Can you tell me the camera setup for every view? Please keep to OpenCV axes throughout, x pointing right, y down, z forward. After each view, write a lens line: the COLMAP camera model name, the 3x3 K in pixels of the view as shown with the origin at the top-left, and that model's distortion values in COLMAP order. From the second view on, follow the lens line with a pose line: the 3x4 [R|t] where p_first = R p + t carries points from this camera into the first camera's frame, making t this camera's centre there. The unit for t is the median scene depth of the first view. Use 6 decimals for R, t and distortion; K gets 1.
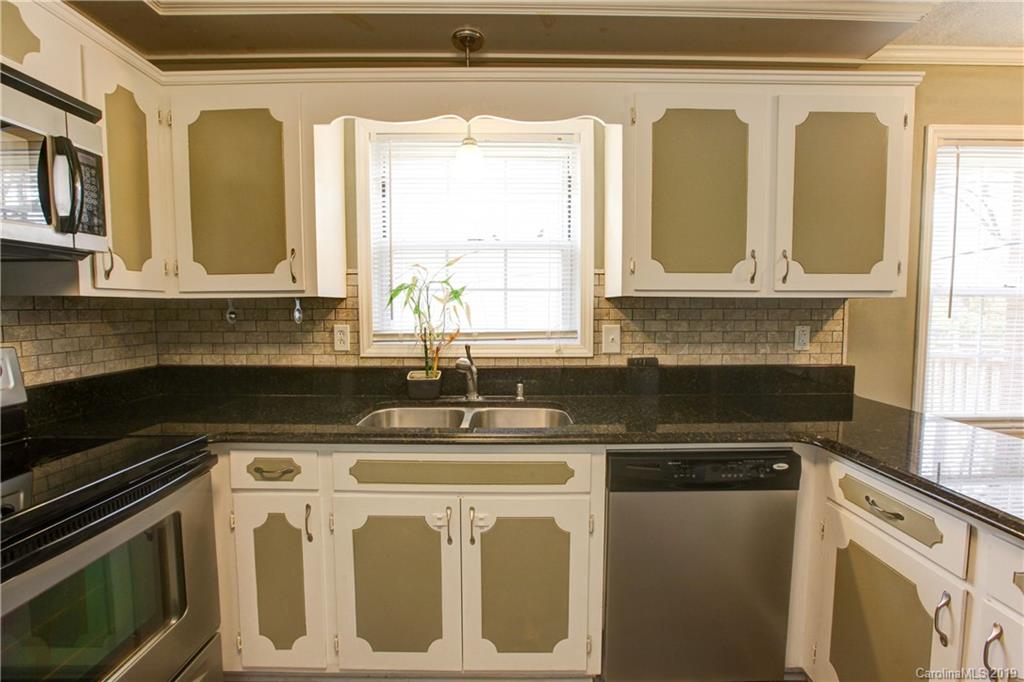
lens RADIAL K [[462.7, 0, 515.8], [0, 462.7, 338.1], [0, 0, 1]] dist [-0.046056, 0.012277]
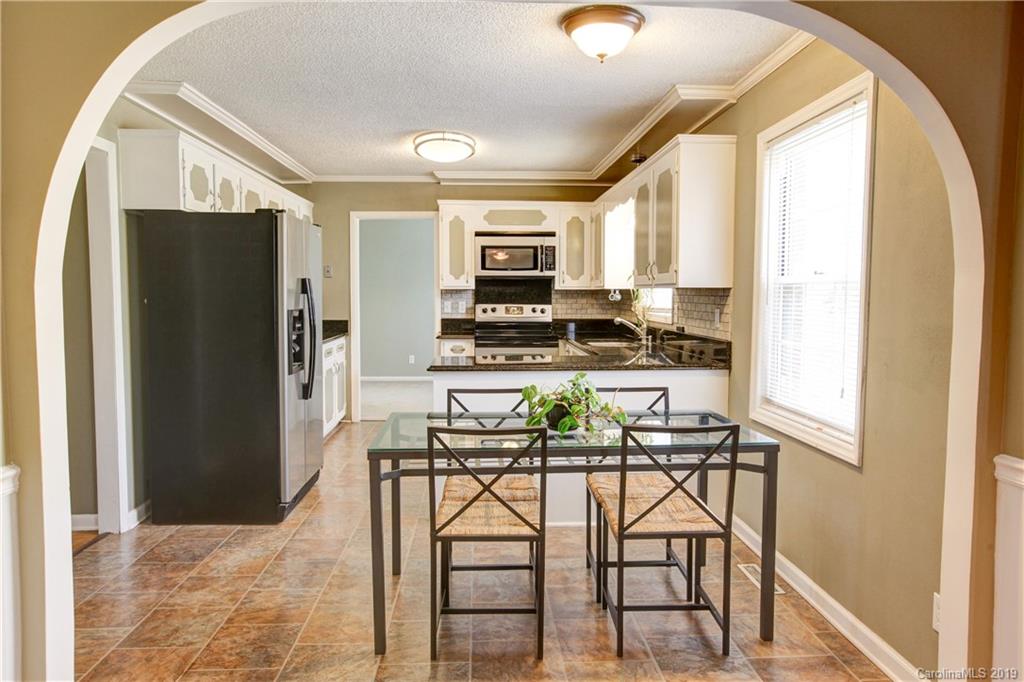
lens RADIAL K [[695.9, 0, 510.1], [0, 695.9, 334.1], [0, 0, 1]] dist [-0.009866, 0.000477]
pose [[0.041496, 0.061386, -0.997251, 2.478065], [-0.071728, 0.995719, 0.058307, -0.025342], [0.996561, 0.069111, 0.045722, 0.296098]]
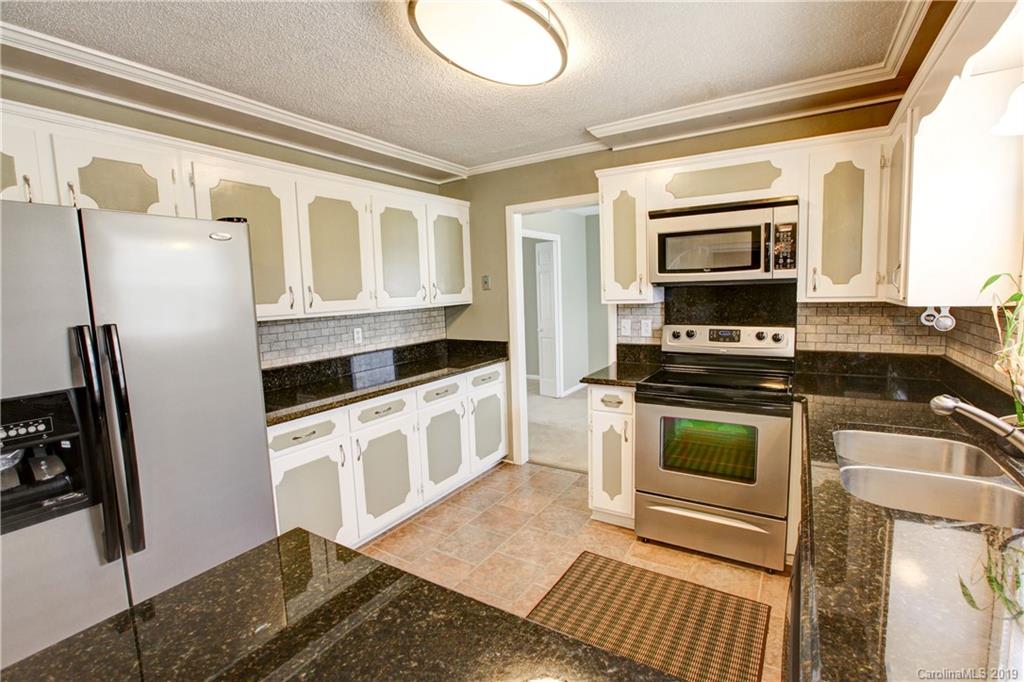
lens RADIAL K [[462.7, 0, 518.0], [0, 462.7, 339.5], [0, 0, 1]] dist [-0.046056, 0.012277]
pose [[-0.527882, 0.110042, -0.842159, 0.706518], [-0.026333, 0.988974, 0.145731, -0.112392], [0.848910, 0.099105, -0.519163, 0.629560]]
